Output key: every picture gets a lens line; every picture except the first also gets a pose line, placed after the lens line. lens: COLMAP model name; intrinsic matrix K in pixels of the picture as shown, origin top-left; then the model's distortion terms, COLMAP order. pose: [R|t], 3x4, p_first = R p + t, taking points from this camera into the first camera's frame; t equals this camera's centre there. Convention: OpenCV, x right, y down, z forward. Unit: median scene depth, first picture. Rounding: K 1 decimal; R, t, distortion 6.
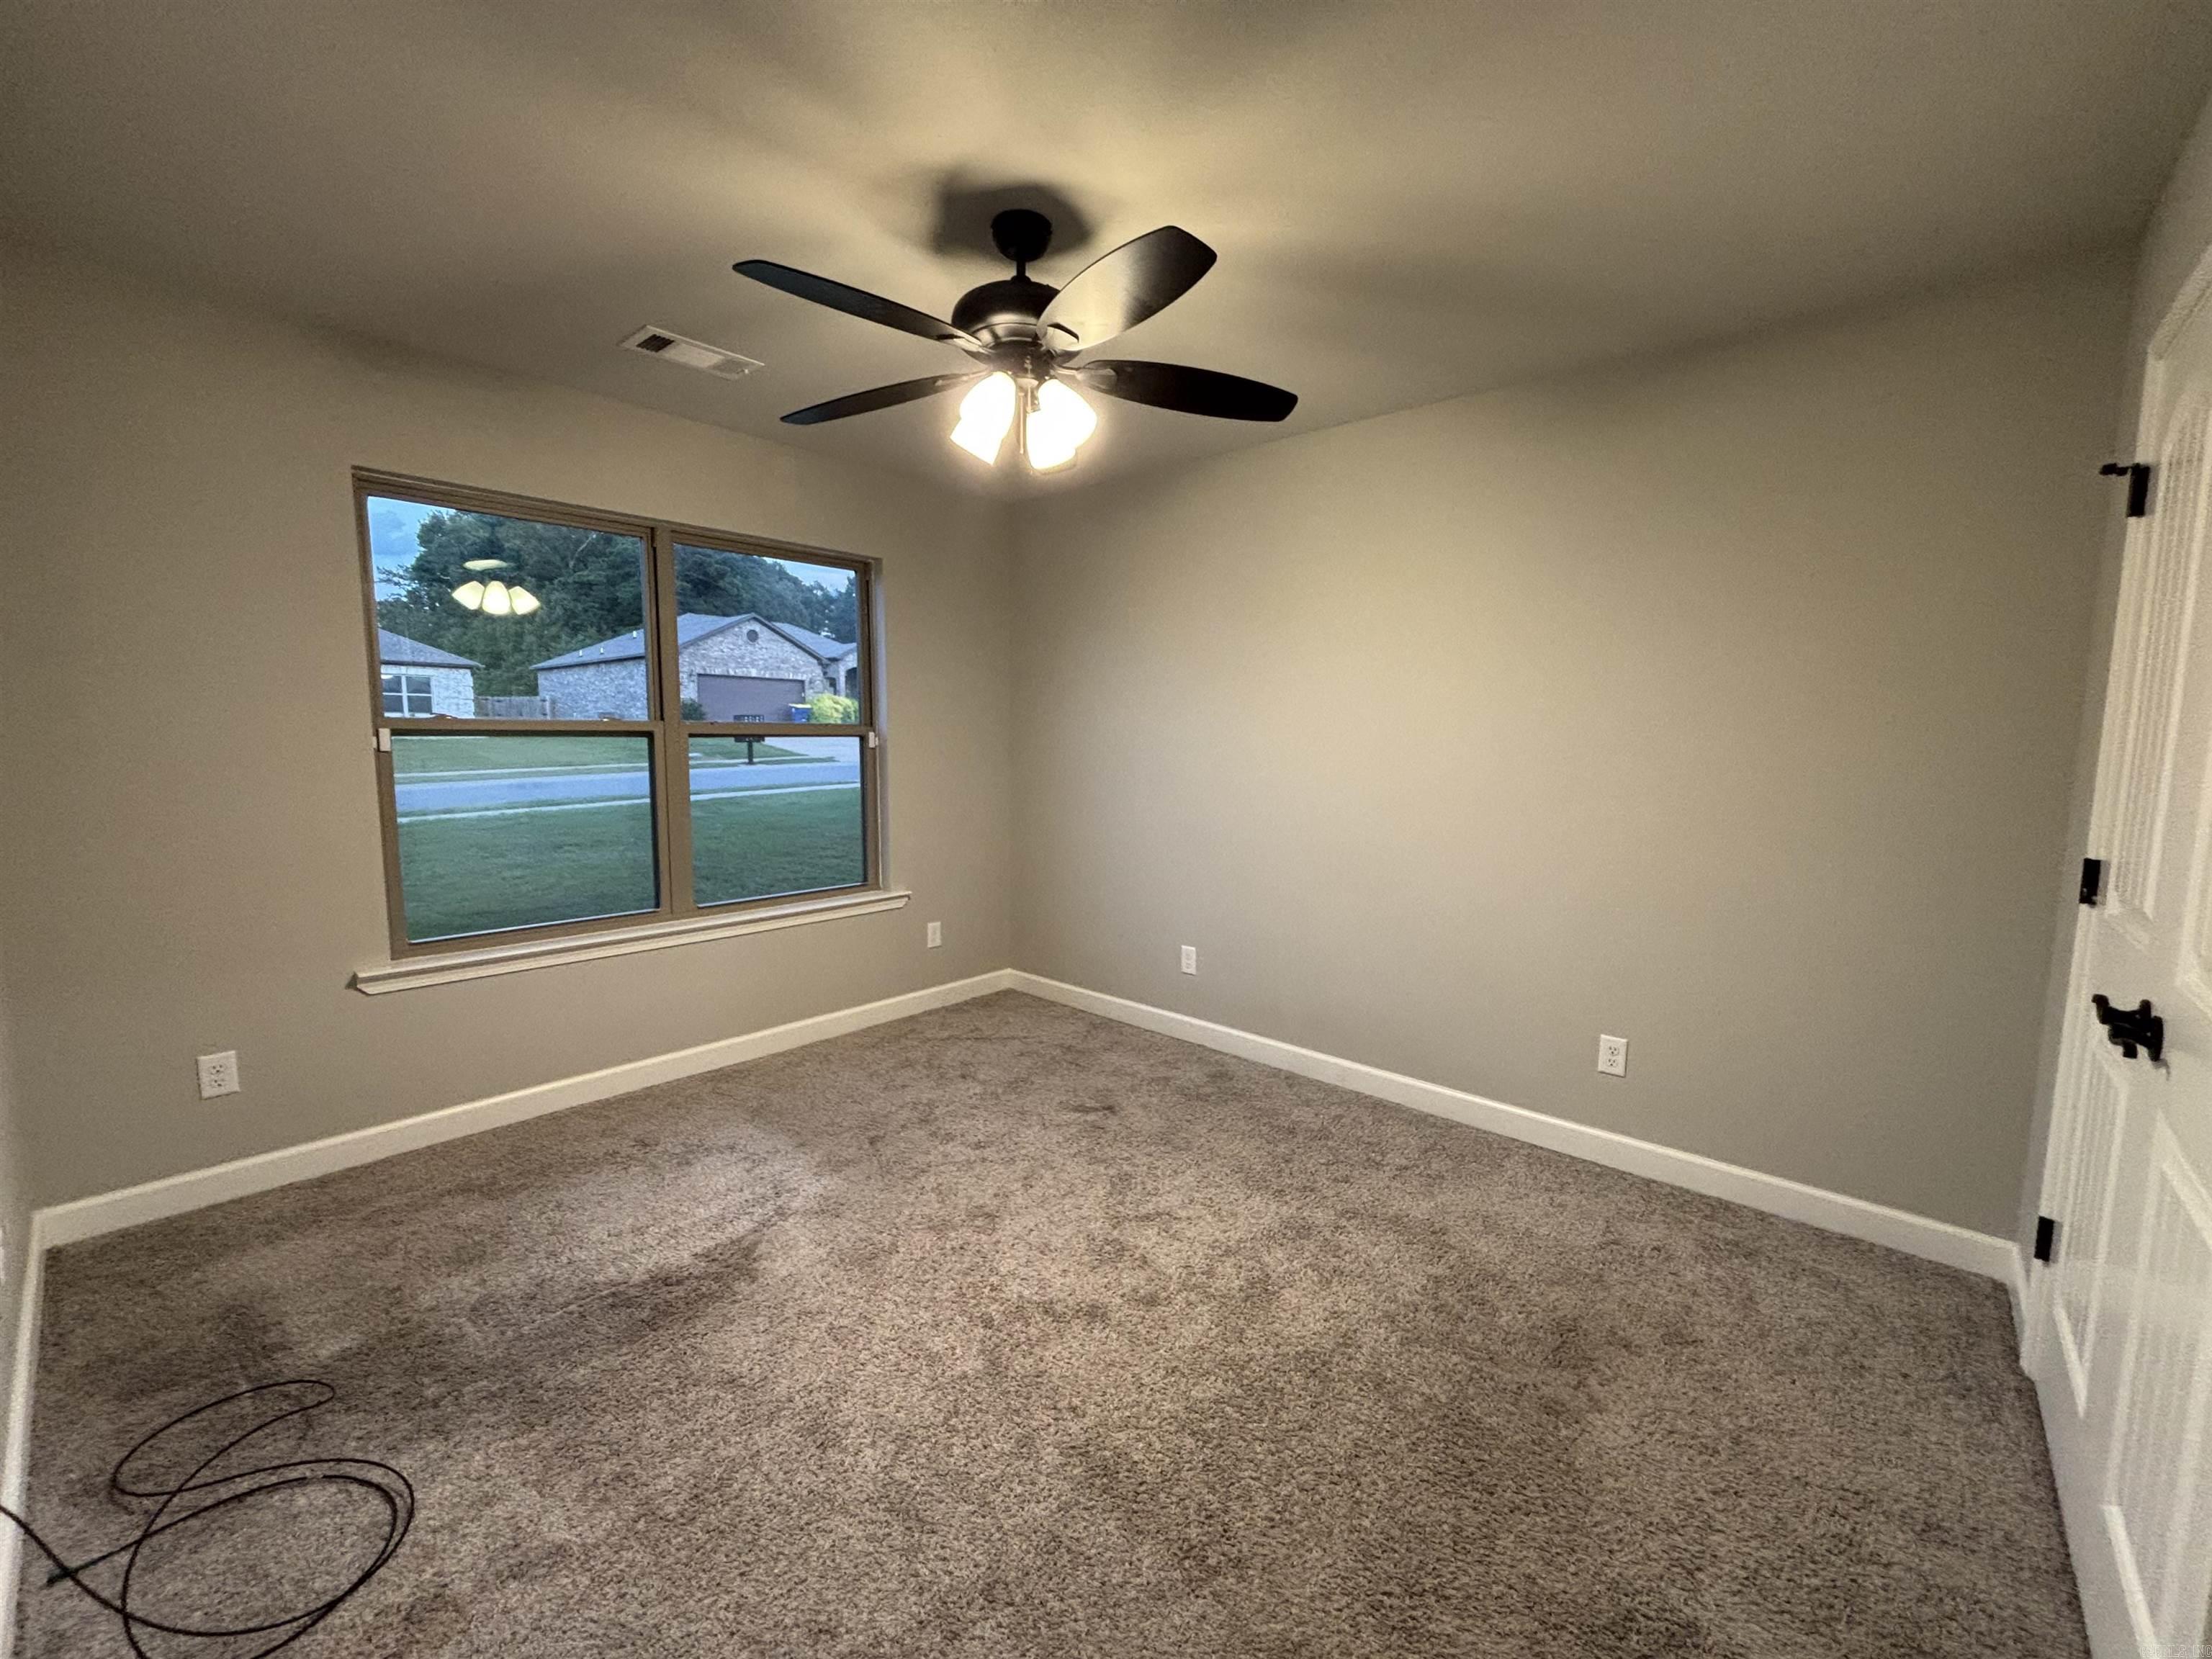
lens RADIAL K [[895.2, 0, 1104.6], [0, 895.2, 833.4], [0, 0, 1]] dist [0.010552, -0.000727]
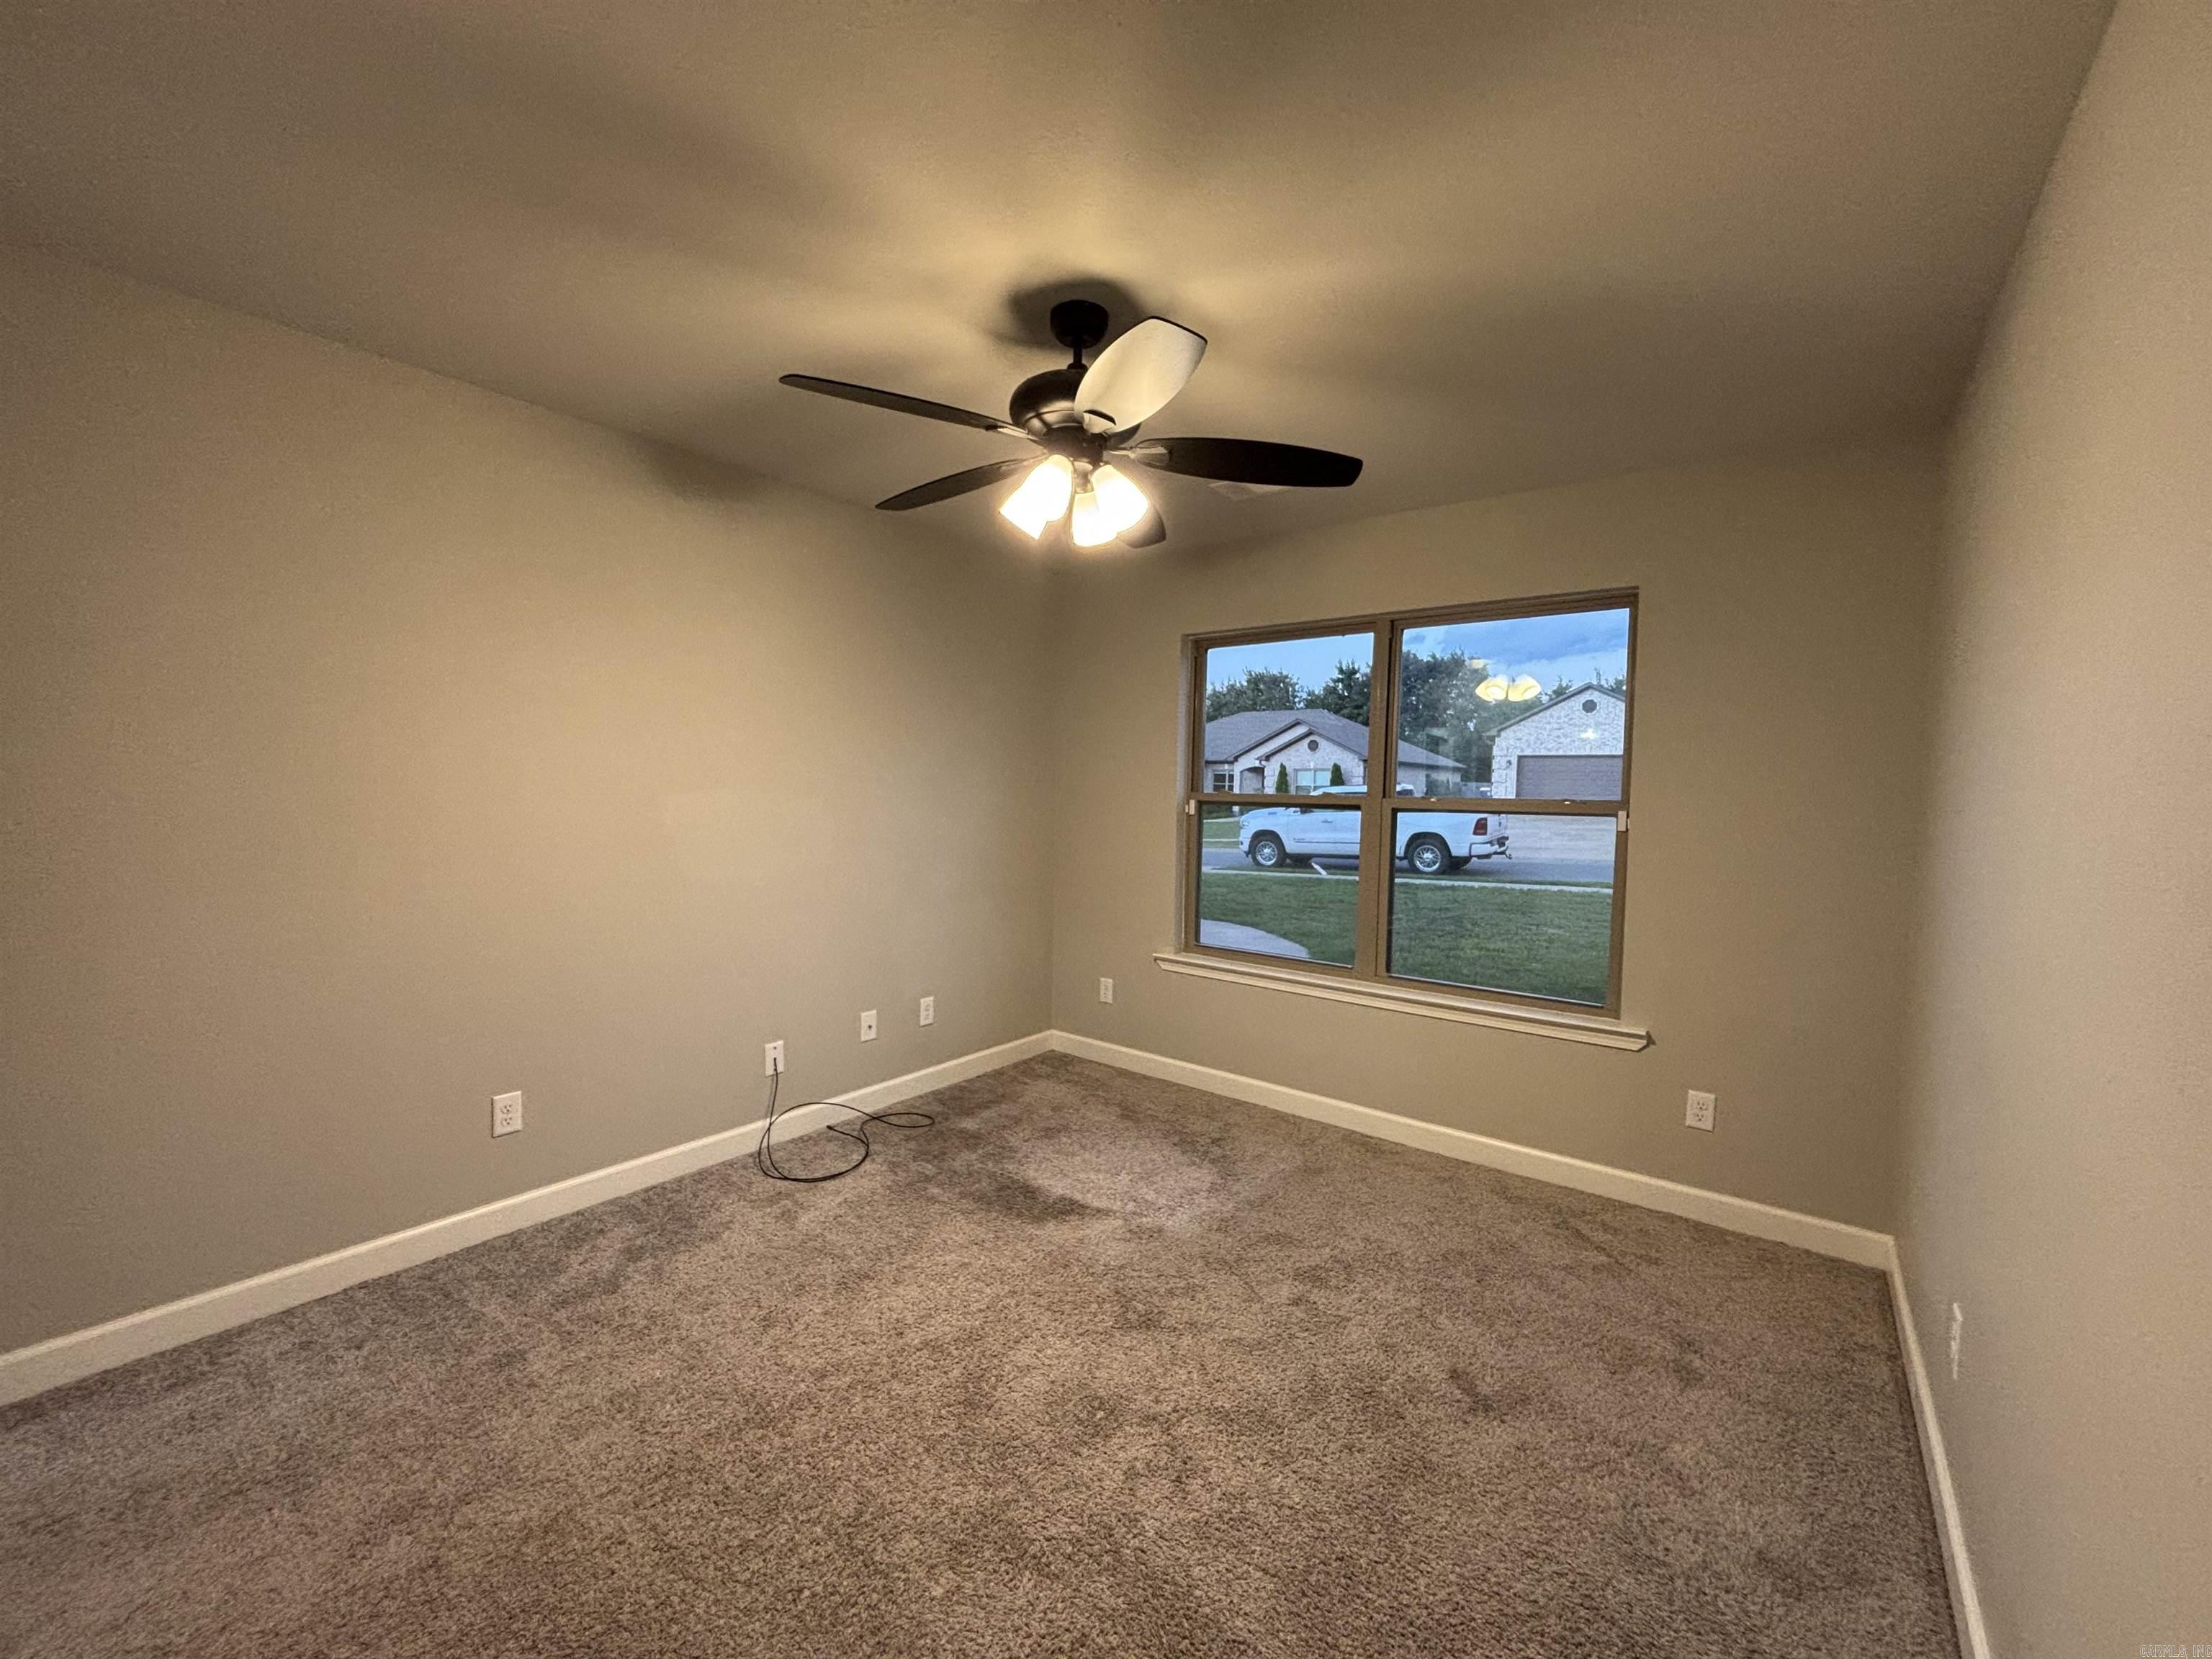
lens RADIAL K [[895.2, 0, 1104.6], [0, 895.2, 833.4], [0, 0, 1]] dist [0.010552, -0.000727]
pose [[0.077131, 0.038335, -0.996284, 0.759841], [-0.136254, 0.990291, 0.027555, -0.087226], [0.987667, 0.133622, 0.081605, 0.815823]]
